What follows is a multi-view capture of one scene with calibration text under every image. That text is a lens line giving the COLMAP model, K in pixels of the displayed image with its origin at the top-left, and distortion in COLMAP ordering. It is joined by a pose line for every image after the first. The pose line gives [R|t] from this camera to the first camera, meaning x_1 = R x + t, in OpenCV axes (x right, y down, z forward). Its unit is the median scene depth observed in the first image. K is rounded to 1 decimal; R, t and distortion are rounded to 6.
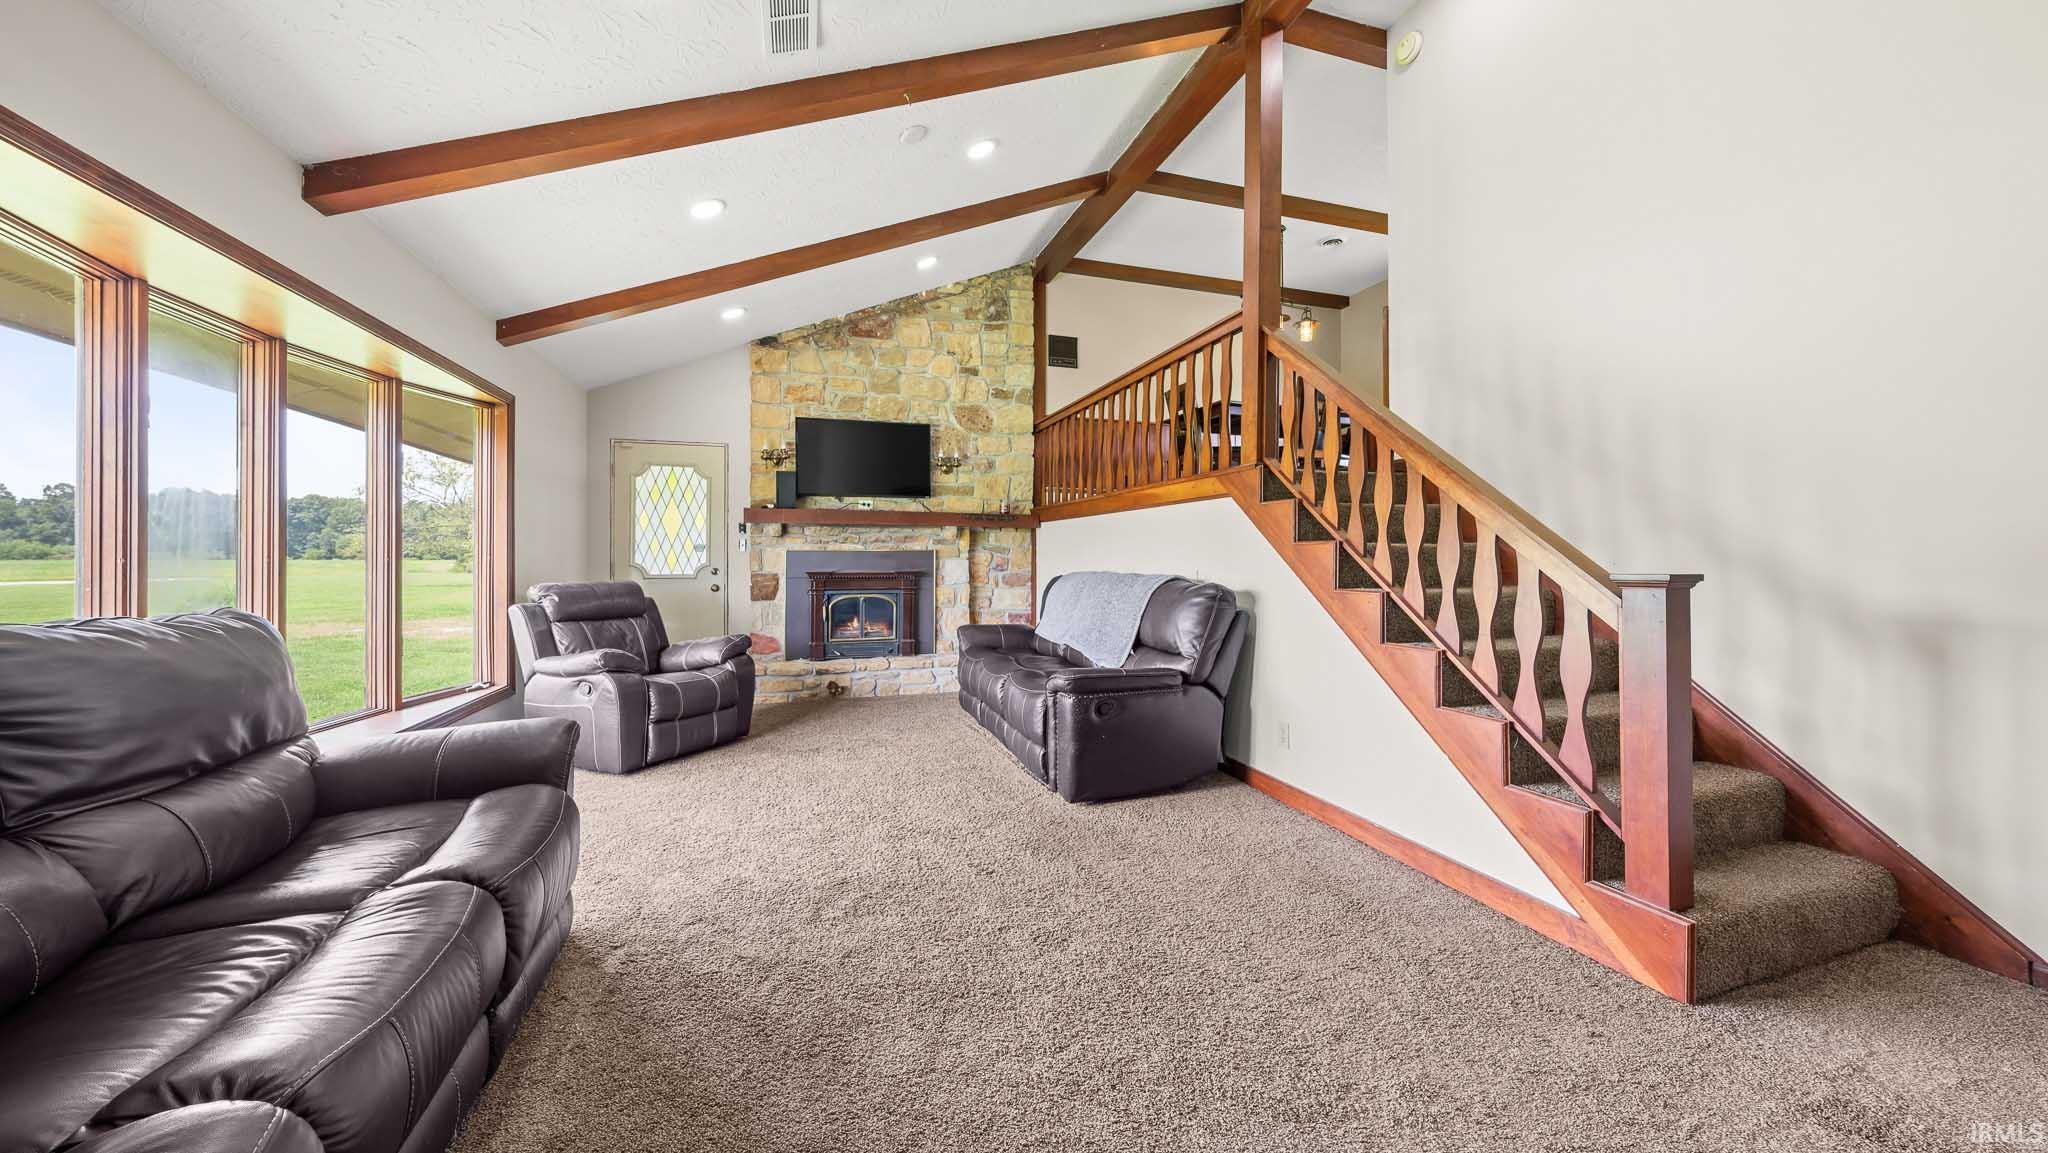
lens RADIAL K [[687.3, 0, 1024.0], [0, 687.3, 568.0], [0, 0, 1]] dist [0.005569, -0.000109]
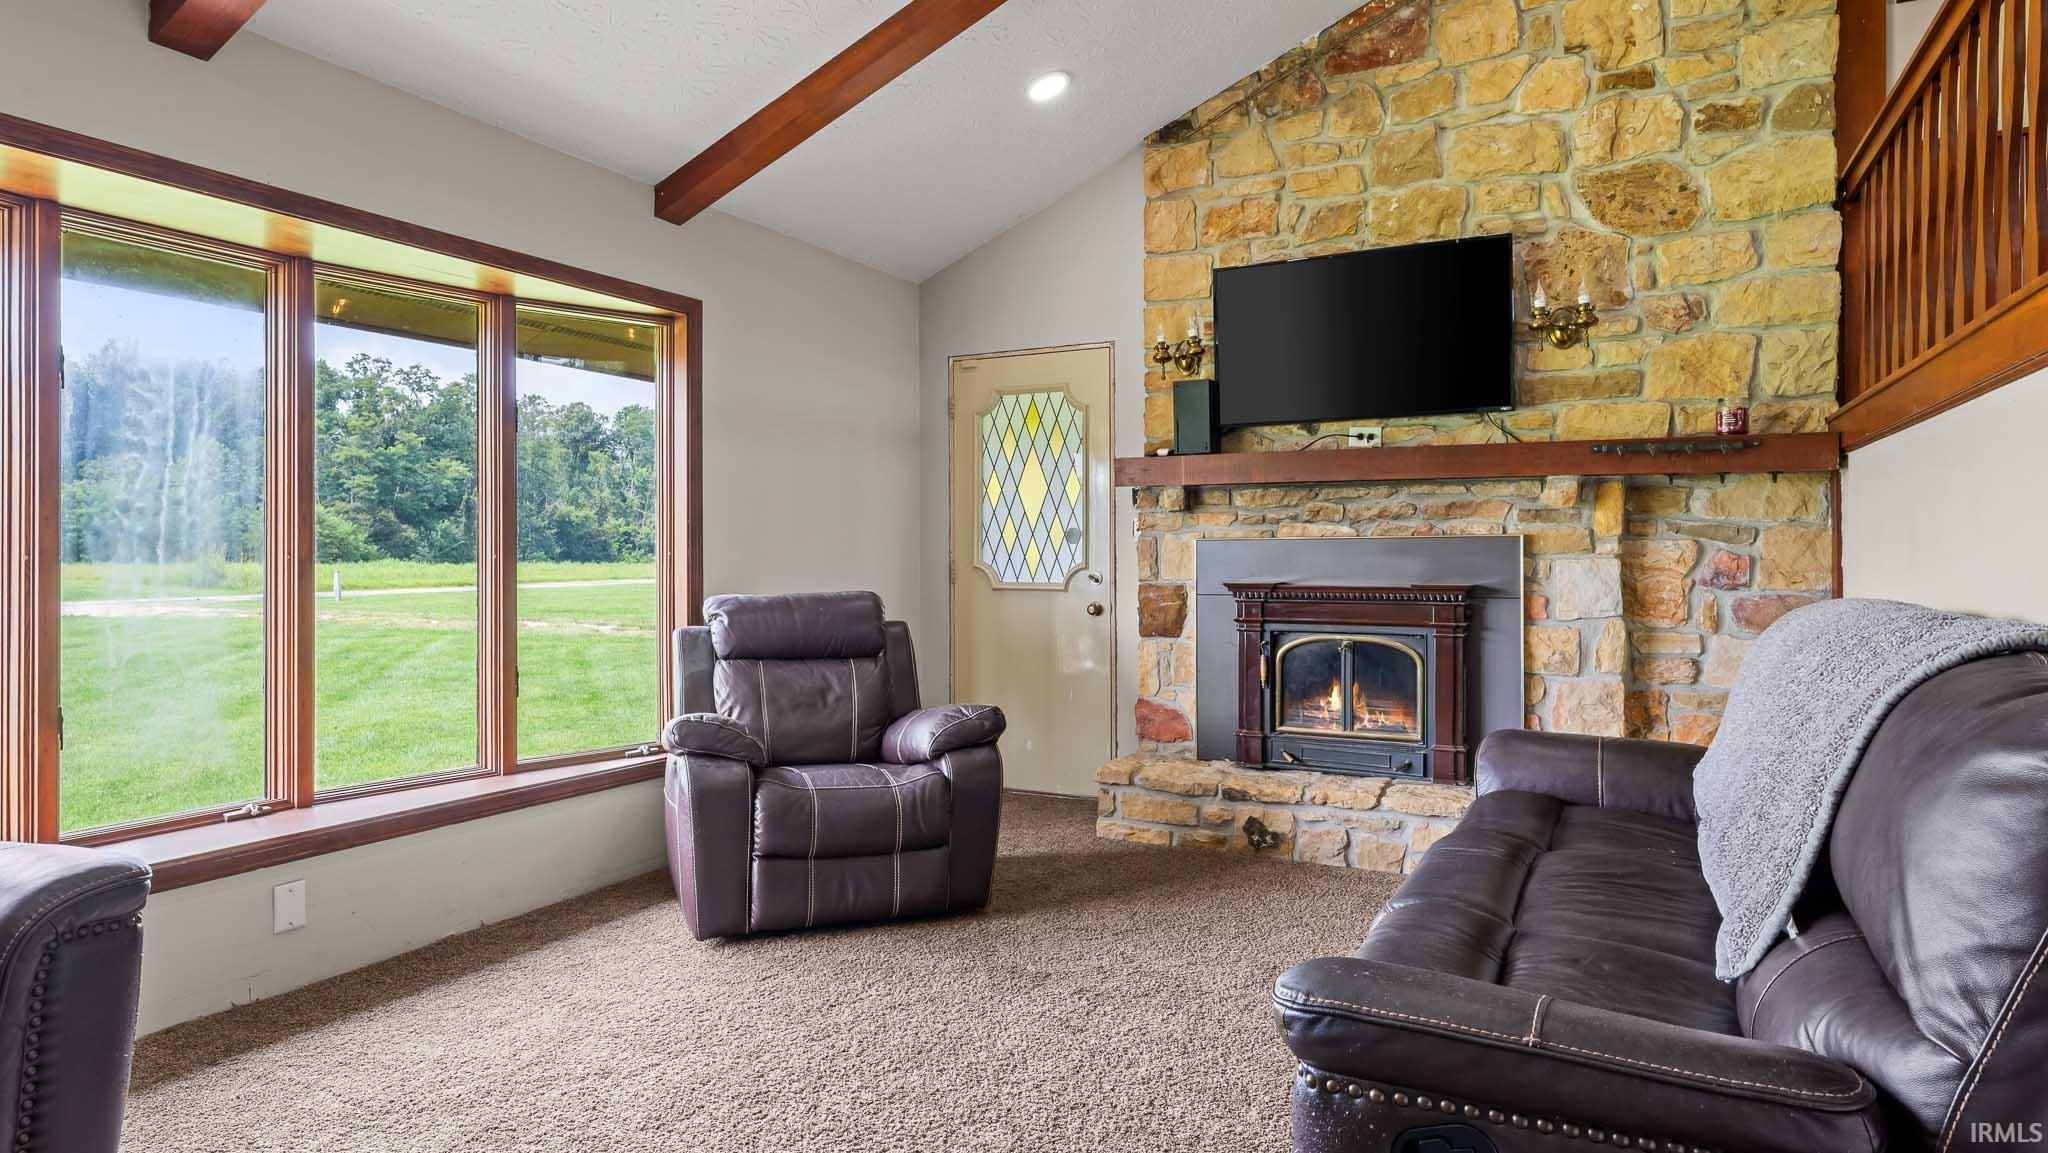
lens RADIAL K [[1164.3, 0, 1026.9], [0, 1164.3, 554.6], [0, 0, 1]] dist [0.003784, 0.001156]
pose [[0.705476, 0.000501, -0.708734, 0.163646], [-0.010627, 0.999895, -0.009871, -0.004556], [0.708655, 0.014496, 0.705407, 0.311522]]
